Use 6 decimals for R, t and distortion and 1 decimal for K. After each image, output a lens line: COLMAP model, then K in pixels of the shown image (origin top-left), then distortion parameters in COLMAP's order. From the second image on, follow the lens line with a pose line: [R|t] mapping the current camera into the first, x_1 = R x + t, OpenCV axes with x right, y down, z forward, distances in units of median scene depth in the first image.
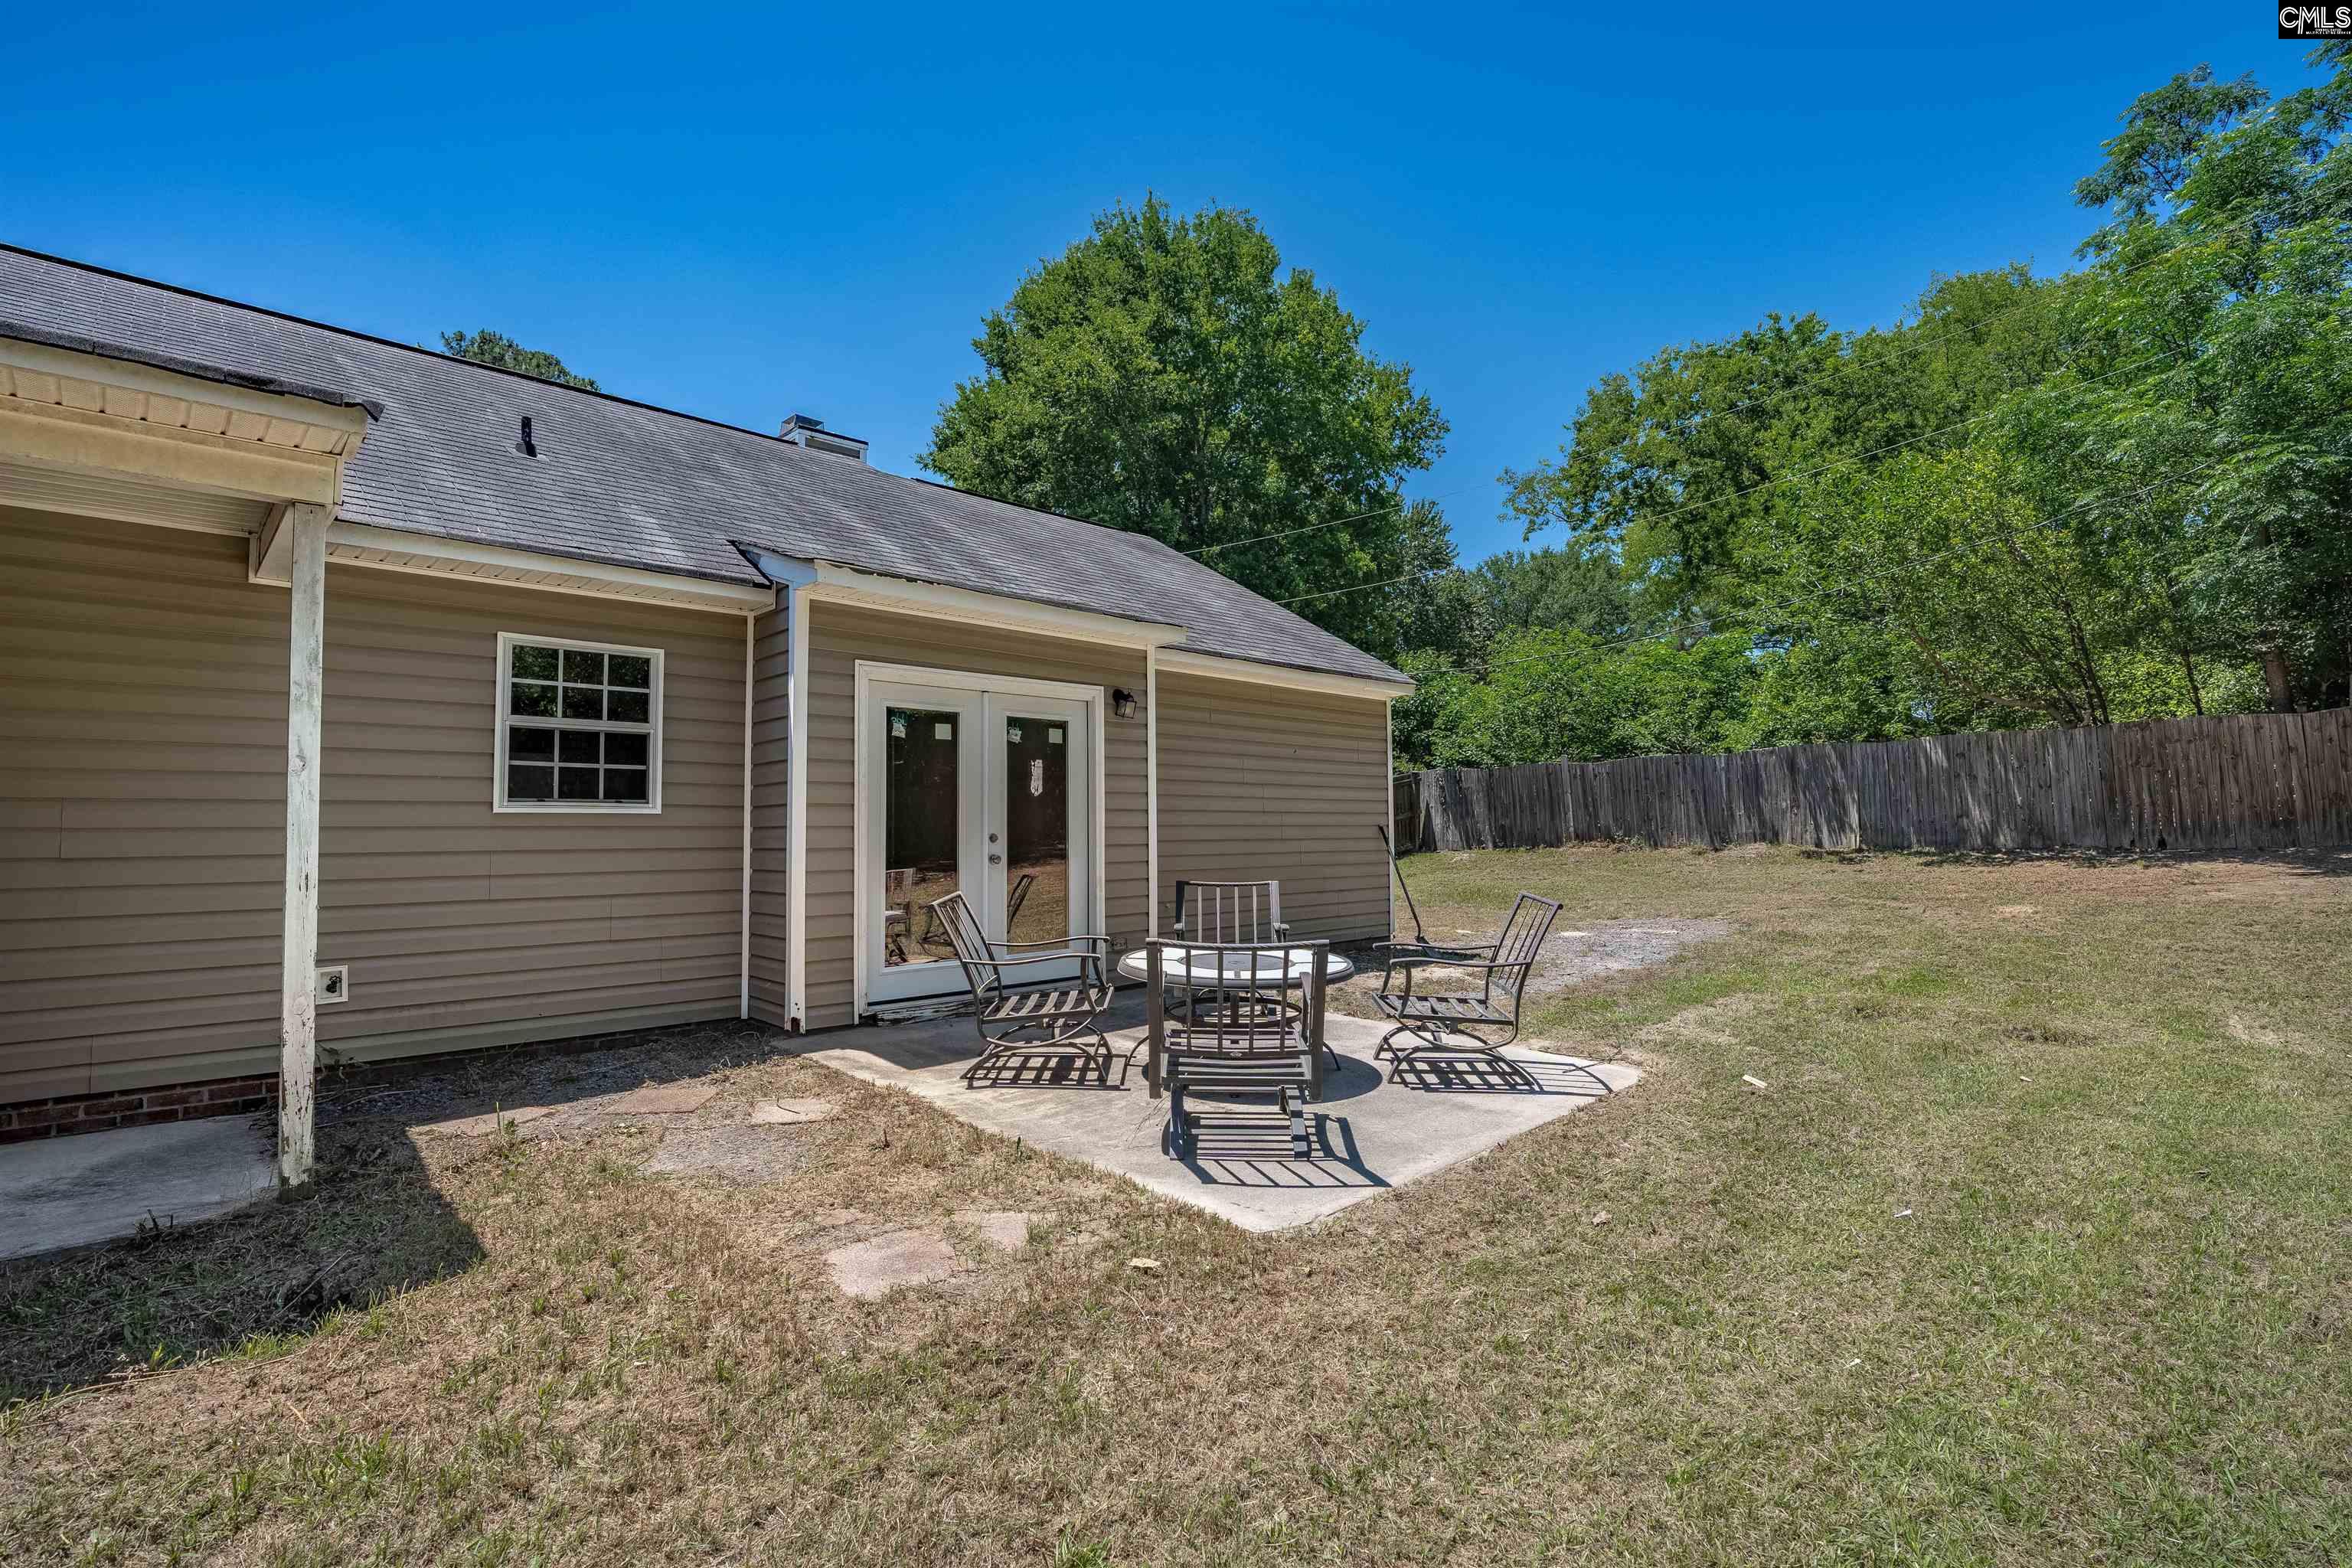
lens RADIAL K [[1039.8, 0, 1176.0], [0, 1039.8, 784.0], [0, 0, 1]] dist [-0.016816, 0.000985]
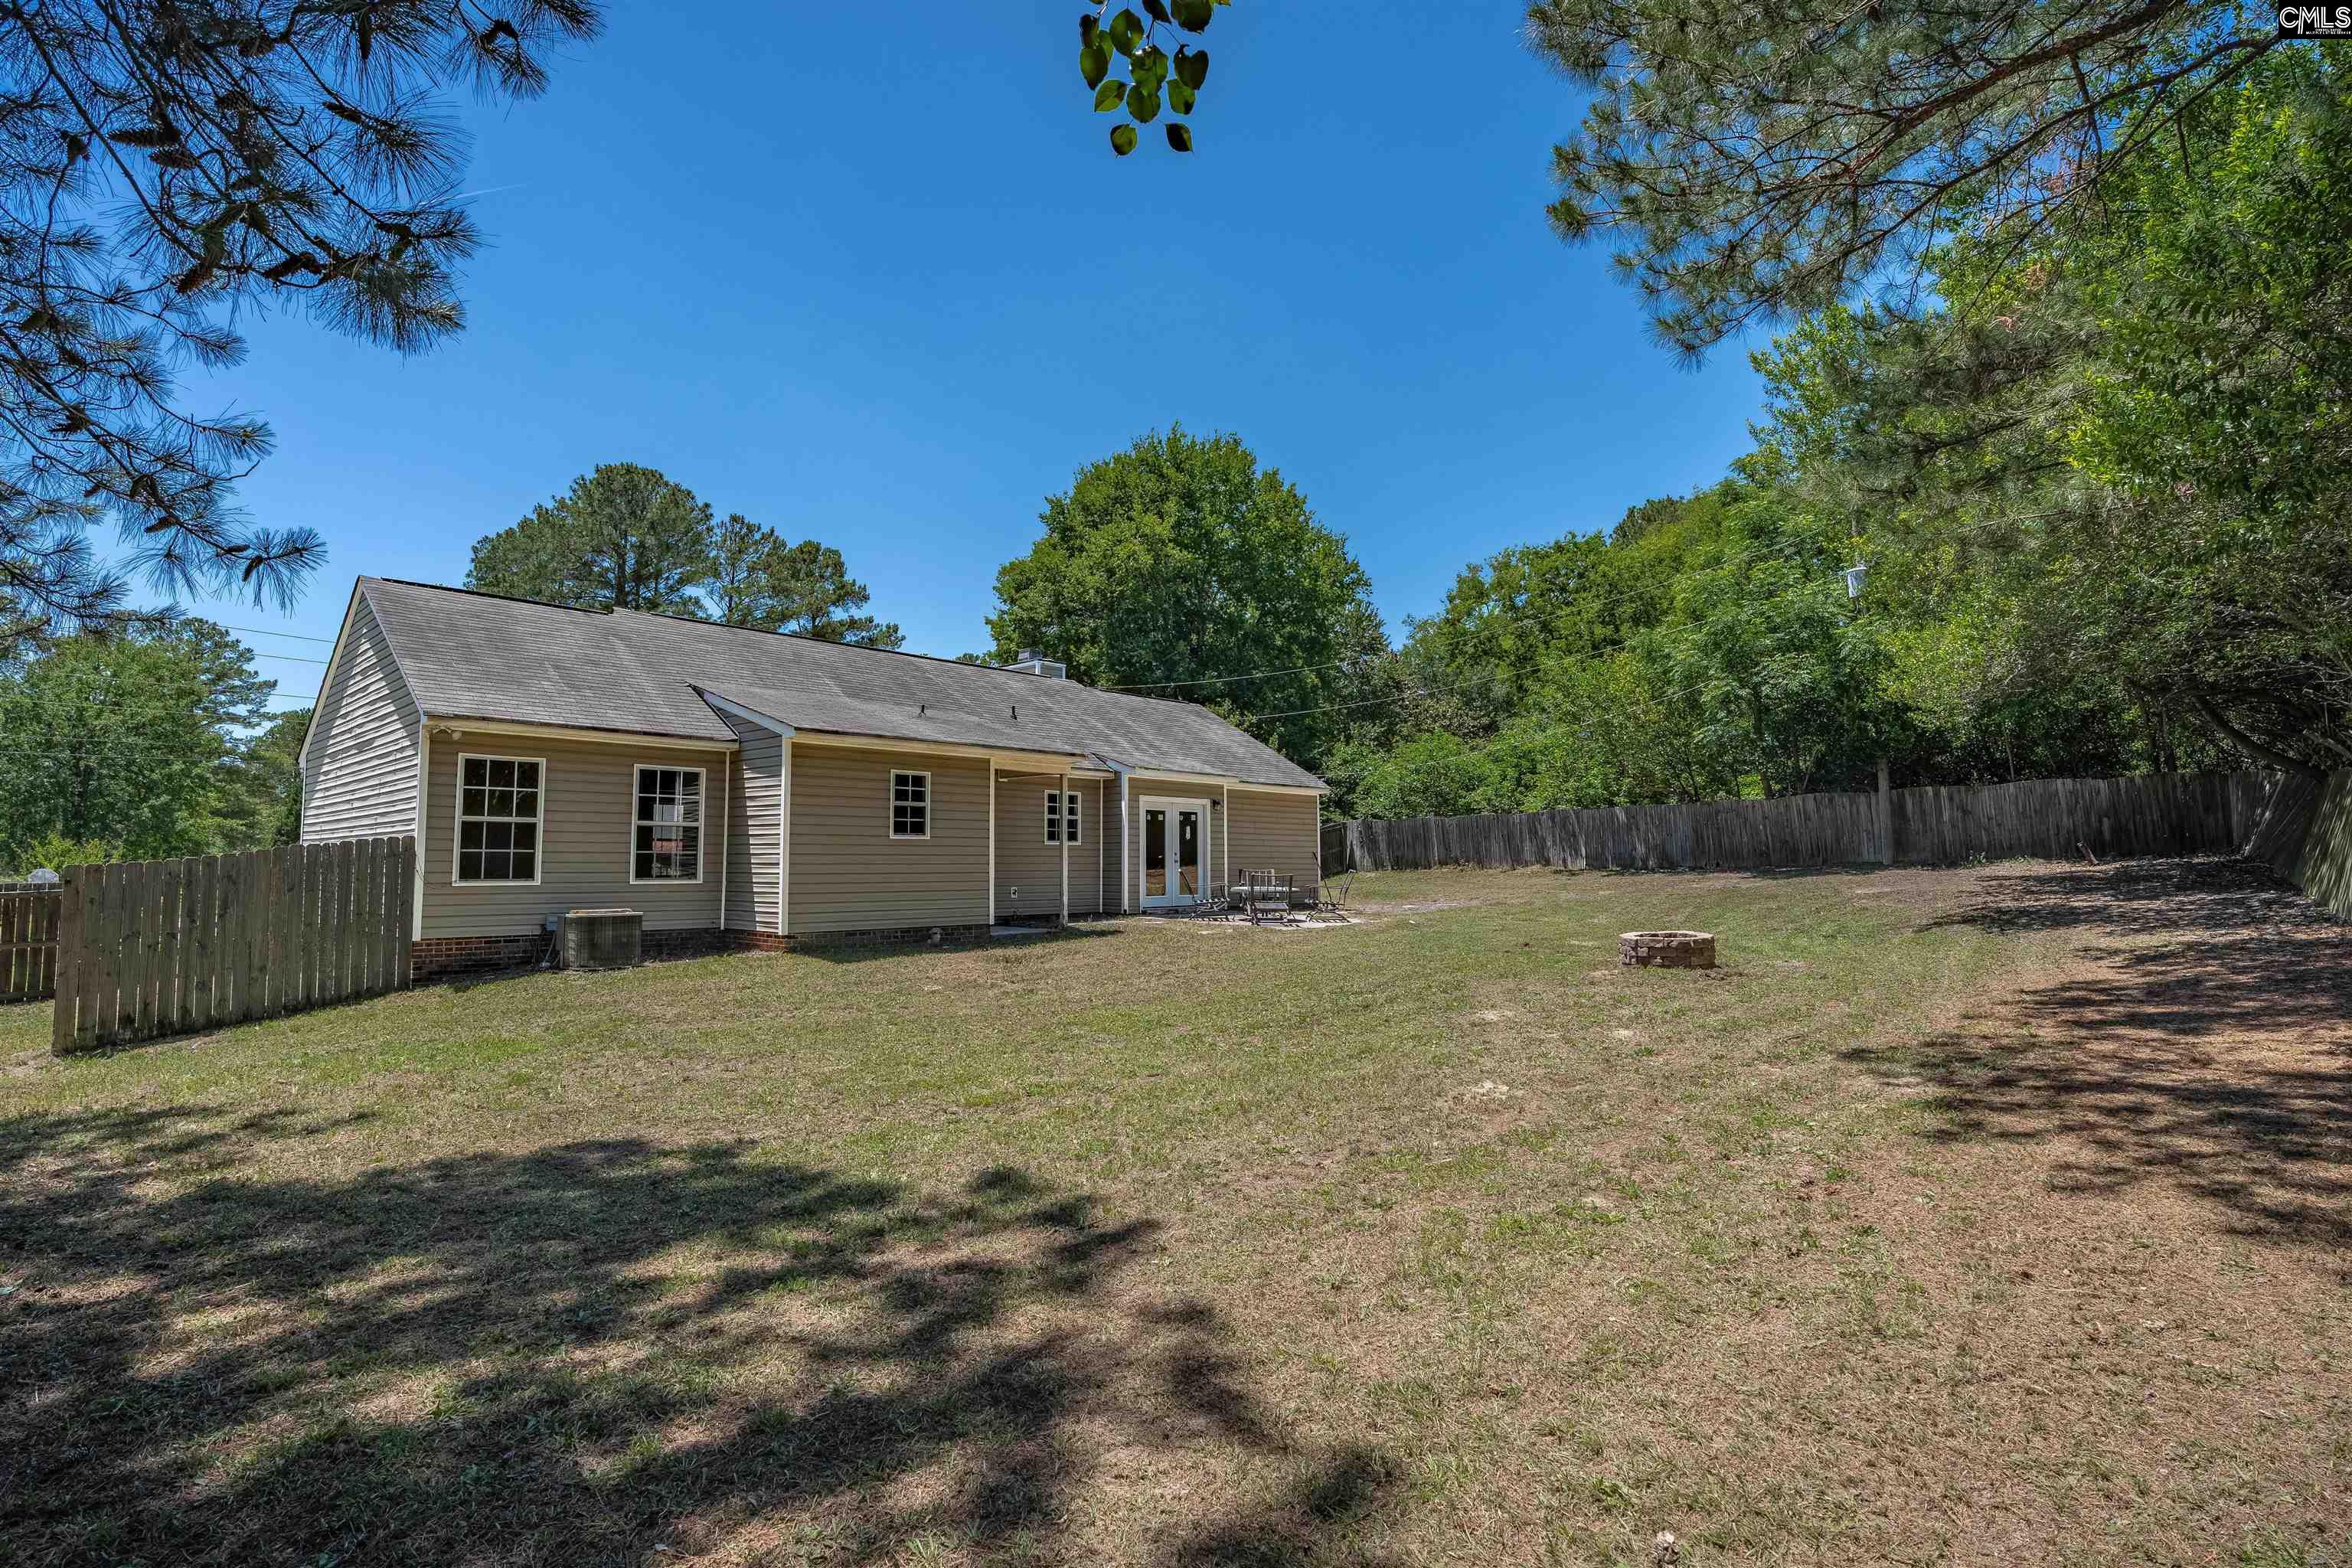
lens RADIAL K [[1076.6, 0, 1173.0], [0, 1076.6, 845.9], [0, 0, 1]] dist [-0.015428, -0.000100]
pose [[0.999064, 0.002547, 0.043184, -0.112851], [-0.003559, 0.999720, 0.023376, -0.014388], [-0.043112, -0.023508, 0.998794, -0.715331]]
